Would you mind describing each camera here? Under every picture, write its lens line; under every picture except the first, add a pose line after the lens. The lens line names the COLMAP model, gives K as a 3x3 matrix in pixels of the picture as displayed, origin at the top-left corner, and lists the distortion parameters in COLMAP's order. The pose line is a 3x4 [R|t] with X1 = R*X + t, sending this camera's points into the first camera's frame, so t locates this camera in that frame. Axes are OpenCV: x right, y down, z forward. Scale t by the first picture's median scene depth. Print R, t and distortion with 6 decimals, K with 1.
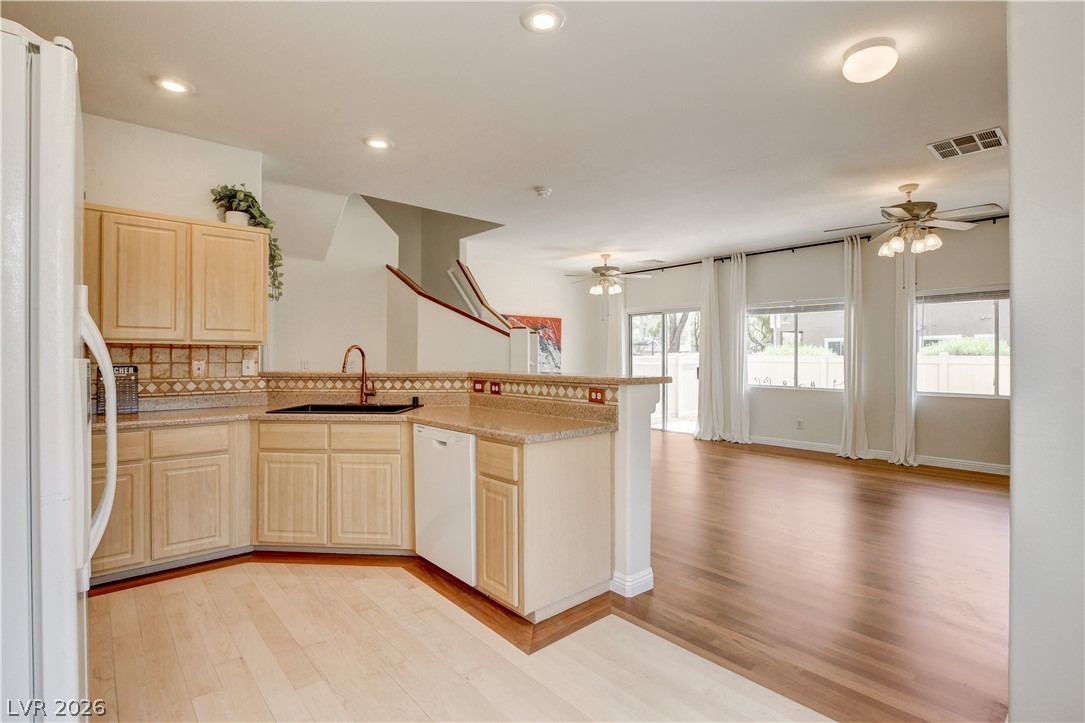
lens RADIAL K [[529.7, 0, 547.8], [0, 529.7, 351.6], [0, 0, 1]] dist [-0.003918, -0.000331]
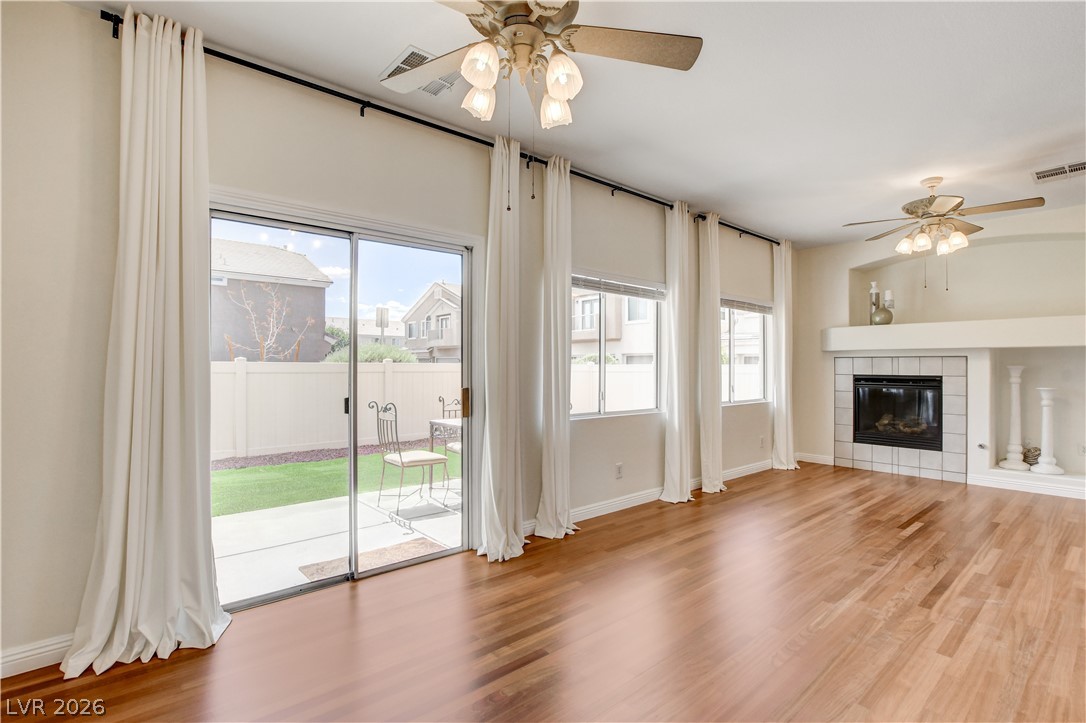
lens RADIAL K [[516.0, 0, 543.0], [0, 516.0, 361.5], [0, 0, 1]] dist [-0.002960, -0.000025]
pose [[0.011477, 0.009051, 0.999893, -0.168365], [-0.013882, 0.999864, -0.008892, 0.014632], [-0.999838, -0.013779, 0.011601, 1.258528]]
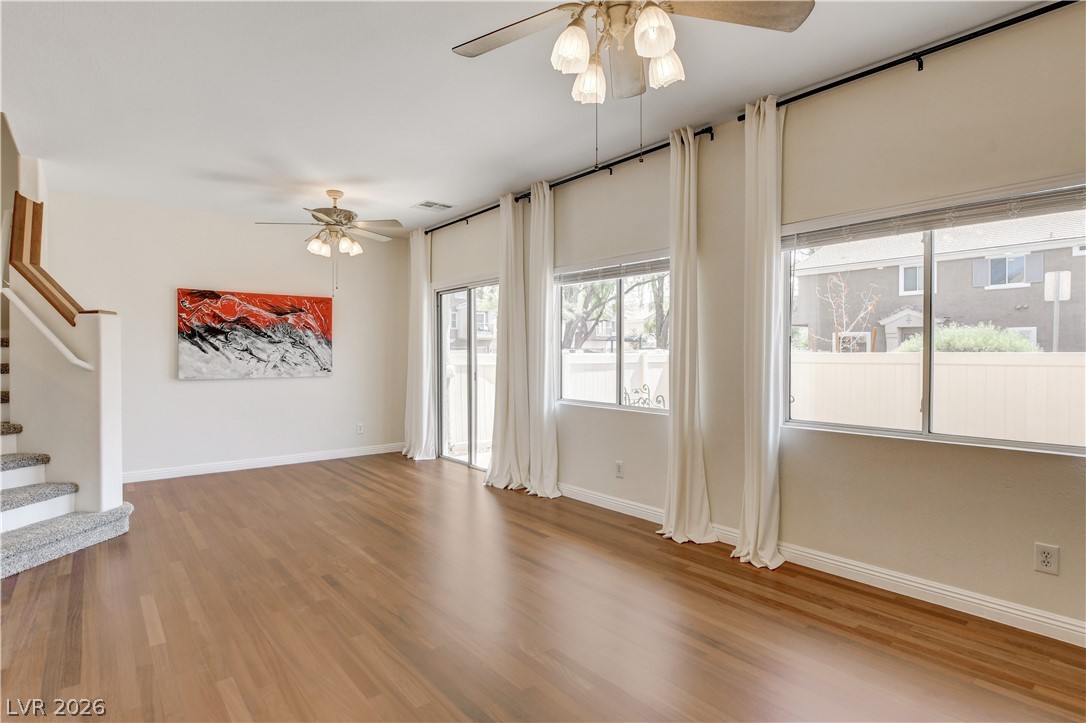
lens RADIAL K [[552.3, 0, 538.8], [0, 552.3, 357.2], [0, 0, 1]] dist [-0.012608, -0.000883]
pose [[0.998900, -0.001569, -0.046866, 0.484904], [0.002230, 0.999899, 0.014055, 0.005858], [0.046839, -0.014144, 0.998802, 0.453593]]
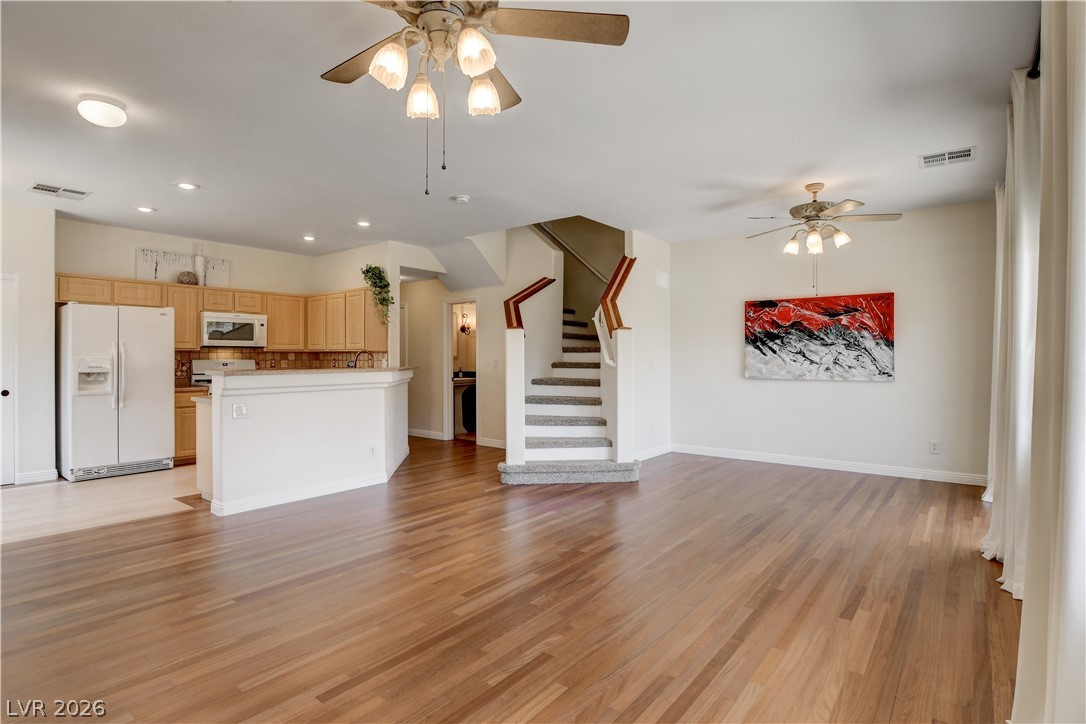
lens RADIAL K [[545.1, 0, 547.4], [0, 545.1, 363.8], [0, 0, 1]] dist [-0.030097, 0.000097]
pose [[0.172049, 0.012018, -0.985015, 0.833240], [0.010431, 0.999847, 0.014021, 0.007380], [0.985033, -0.012687, 0.171898, 0.762542]]
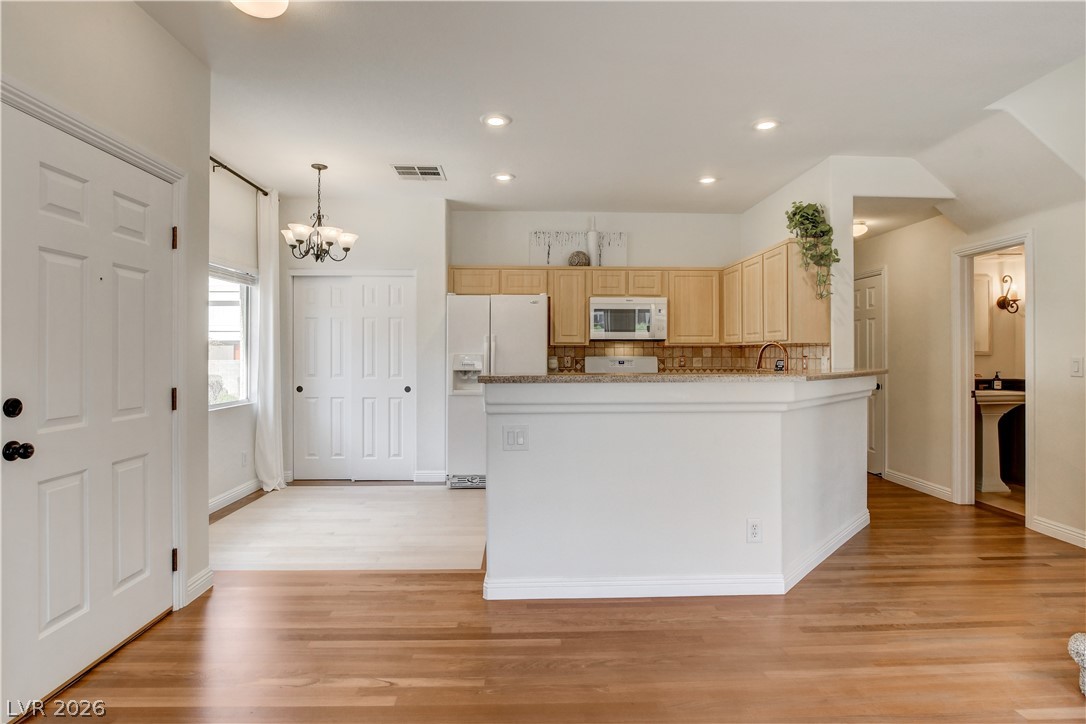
lens RADIAL K [[569.1, 0, 544.4], [0, 569.1, 352.4], [0, 0, 1]] dist [-0.019091, 0.000514]
pose [[-0.642430, -0.000573, -0.766345, 0.419087], [0.009019, 0.999925, -0.008309, 0.007423], [0.766292, -0.012249, -0.642376, 0.808438]]
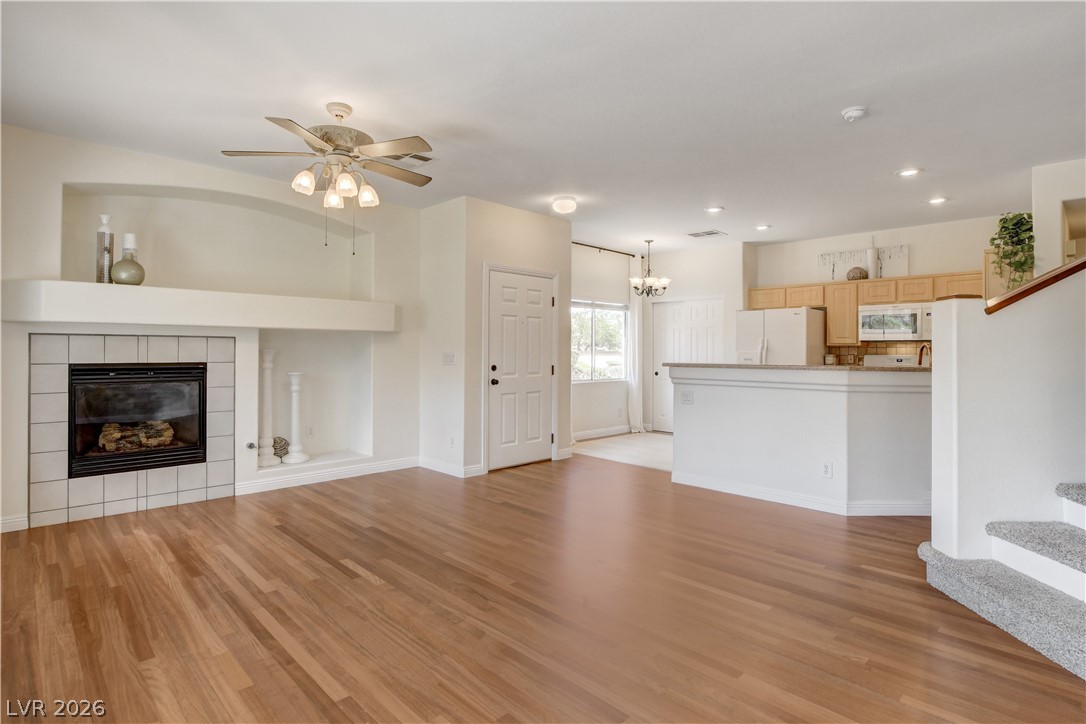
lens RADIAL K [[552.3, 0, 538.8], [0, 552.3, 357.7], [0, 0, 1]] dist [-0.012608, -0.000883]
pose [[-0.999004, -0.003485, -0.044489, 0.338672], [-0.003603, 0.999990, 0.002567, 0.012198], [0.044480, 0.002725, -0.999007, 1.316914]]
